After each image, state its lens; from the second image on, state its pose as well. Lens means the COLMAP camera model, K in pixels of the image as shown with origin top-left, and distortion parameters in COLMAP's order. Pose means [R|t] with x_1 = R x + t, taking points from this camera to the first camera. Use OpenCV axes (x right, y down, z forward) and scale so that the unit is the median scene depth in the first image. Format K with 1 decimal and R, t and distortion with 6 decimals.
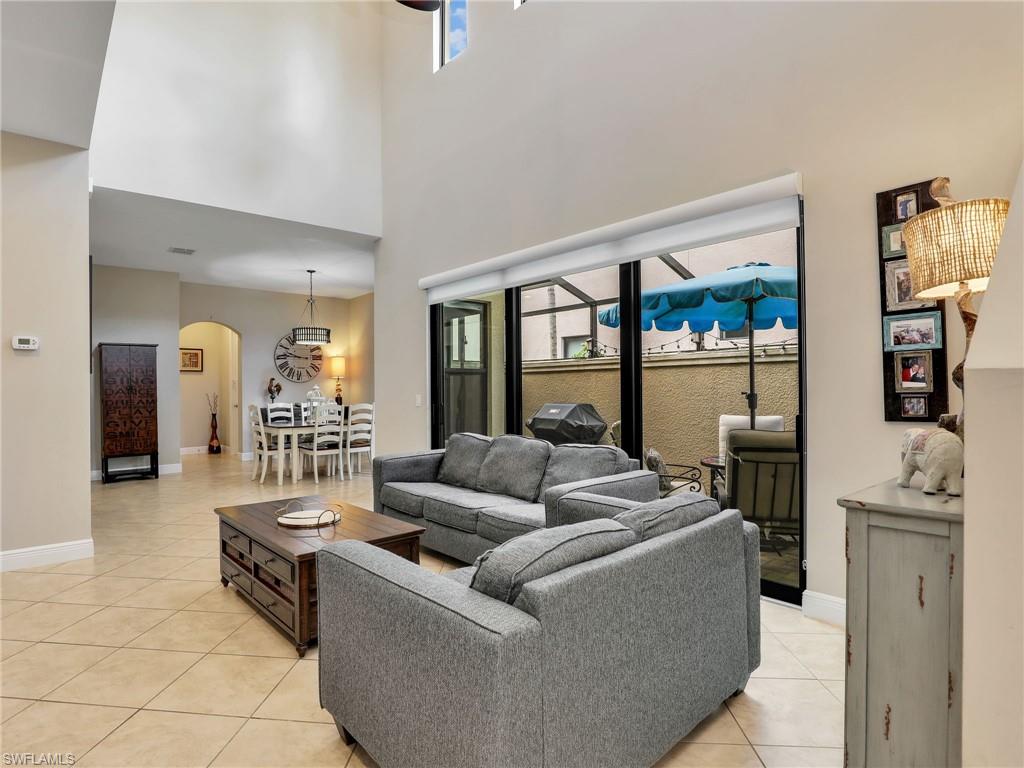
lens RADIAL K [[545.5, 0, 513.4], [0, 545.5, 406.1], [0, 0, 1]] dist [-0.030746, -0.000426]
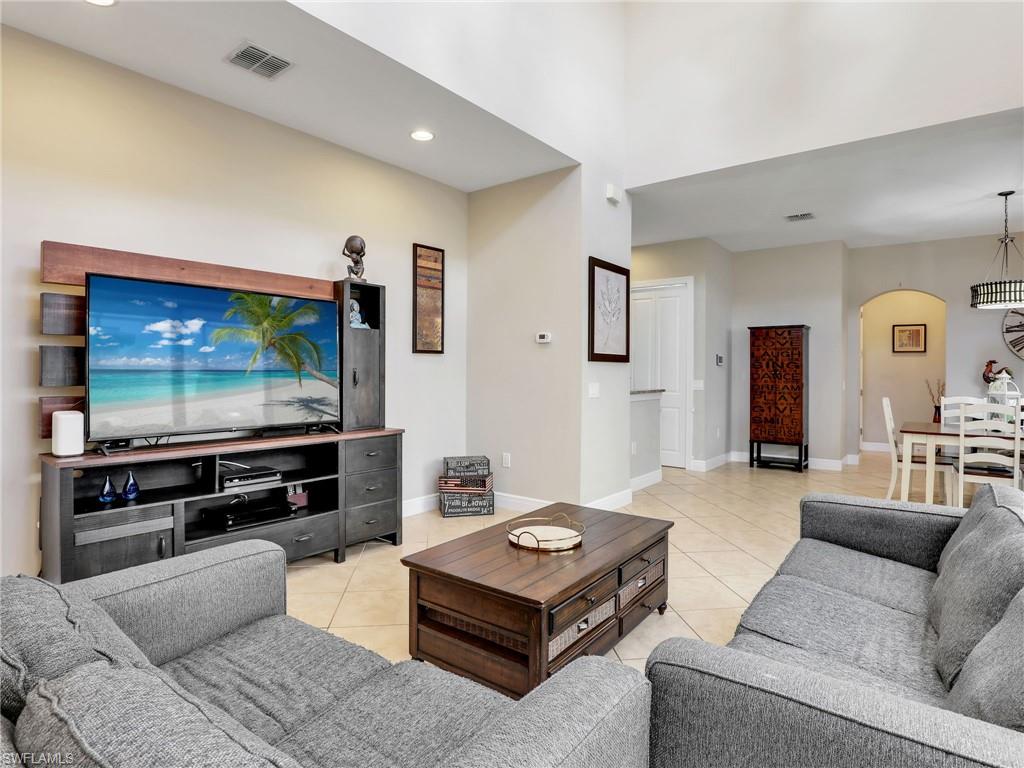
lens RADIAL K [[581.4, 0, 529.5], [0, 581.4, 377.8], [0, 0, 1]] dist [-0.024283, -0.000592]
pose [[0.159877, 0.022328, -0.986884, 0.224741], [-0.039719, 0.999080, 0.016169, -0.022589], [0.986337, 0.036613, 0.160617, 0.382515]]
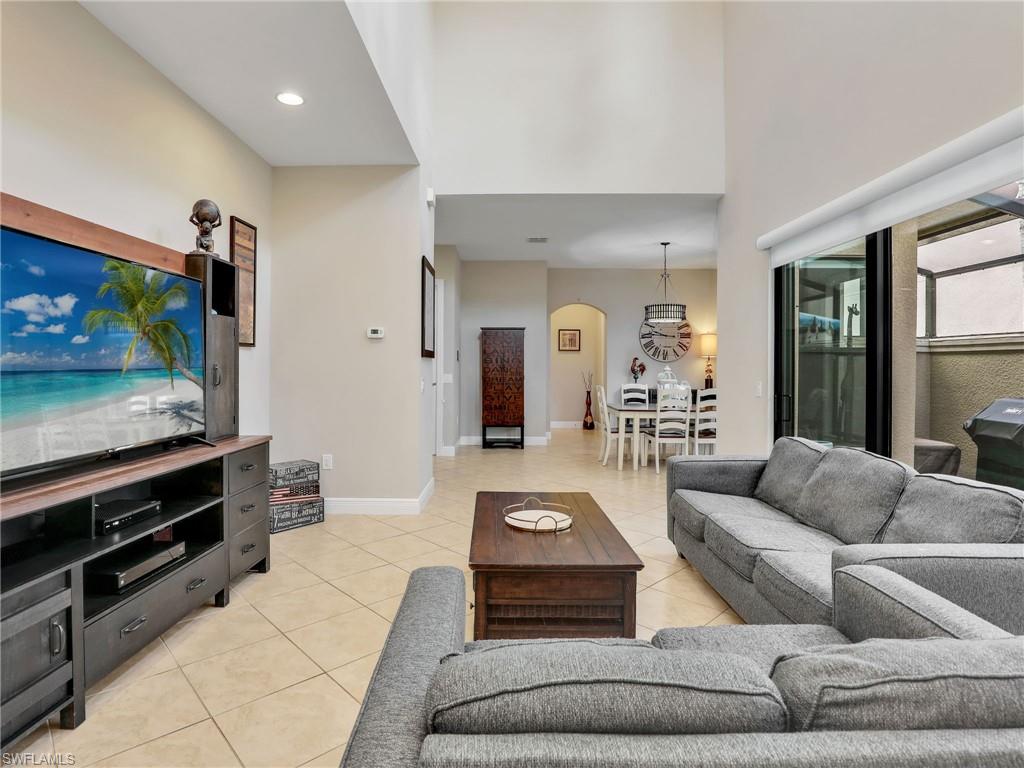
lens RADIAL K [[566.7, 0, 510.3], [0, 566.7, 374.7], [0, 0, 1]] dist [-0.026692, 0.000560]
pose [[0.731409, 0.025179, -0.681474, 0.107381], [-0.034707, 0.999397, -0.000324, -0.016163], [0.681055, 0.023889, 0.731842, 0.128577]]
